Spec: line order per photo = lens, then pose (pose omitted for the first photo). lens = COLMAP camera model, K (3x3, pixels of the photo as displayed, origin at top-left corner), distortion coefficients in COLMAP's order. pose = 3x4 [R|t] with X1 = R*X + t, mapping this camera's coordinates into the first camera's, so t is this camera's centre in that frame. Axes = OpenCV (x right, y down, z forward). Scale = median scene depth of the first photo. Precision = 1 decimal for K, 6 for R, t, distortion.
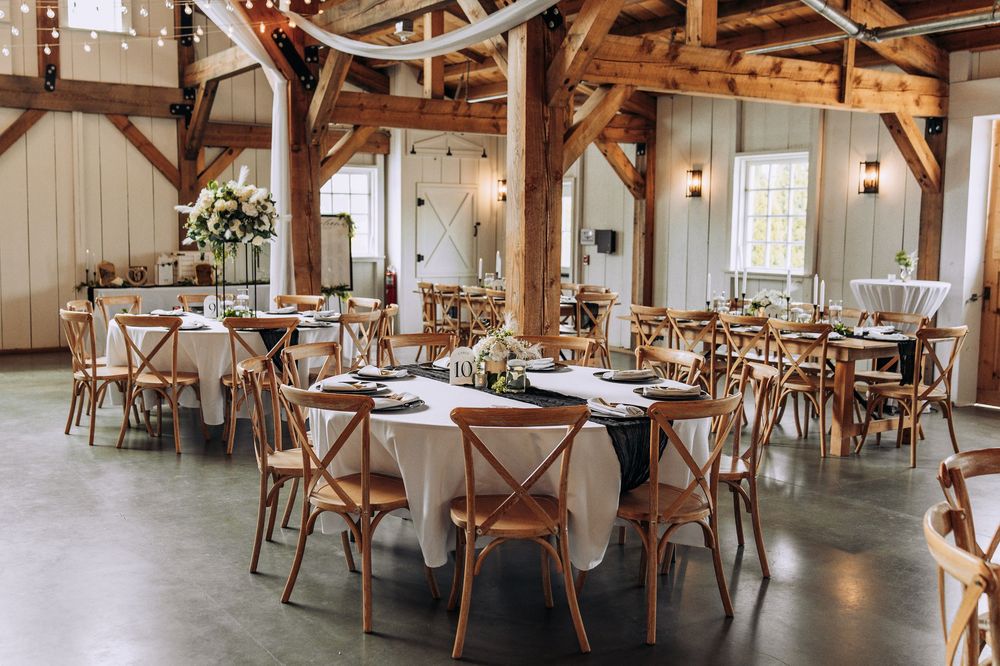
lens RADIAL K [[1051.2, 0, 454.9], [0, 1051.2, 335.2], [0, 0, 1]] dist [0.016149, -0.030522]
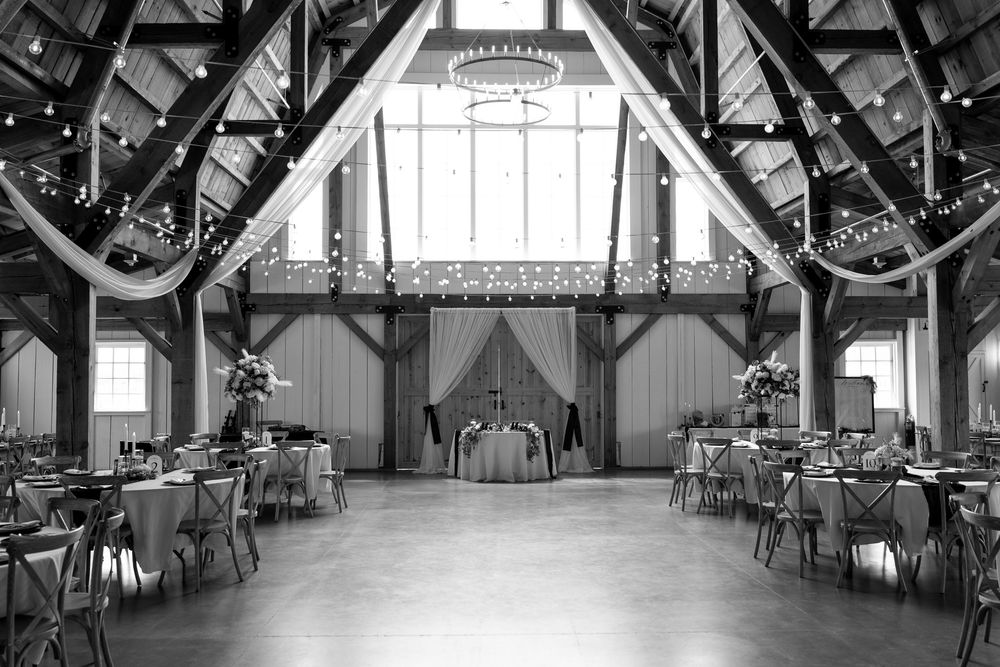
lens RADIAL K [[975.4, 0, 498.7], [0, 975.4, 337.5], [0, 0, 1]] dist [0.011903, -0.021207]
pose [[0.862743, -0.034581, -0.504459, 0.184831], [-0.041652, 0.989408, -0.139059, 0.046176], [0.503924, 0.140984, 0.852164, -0.488764]]
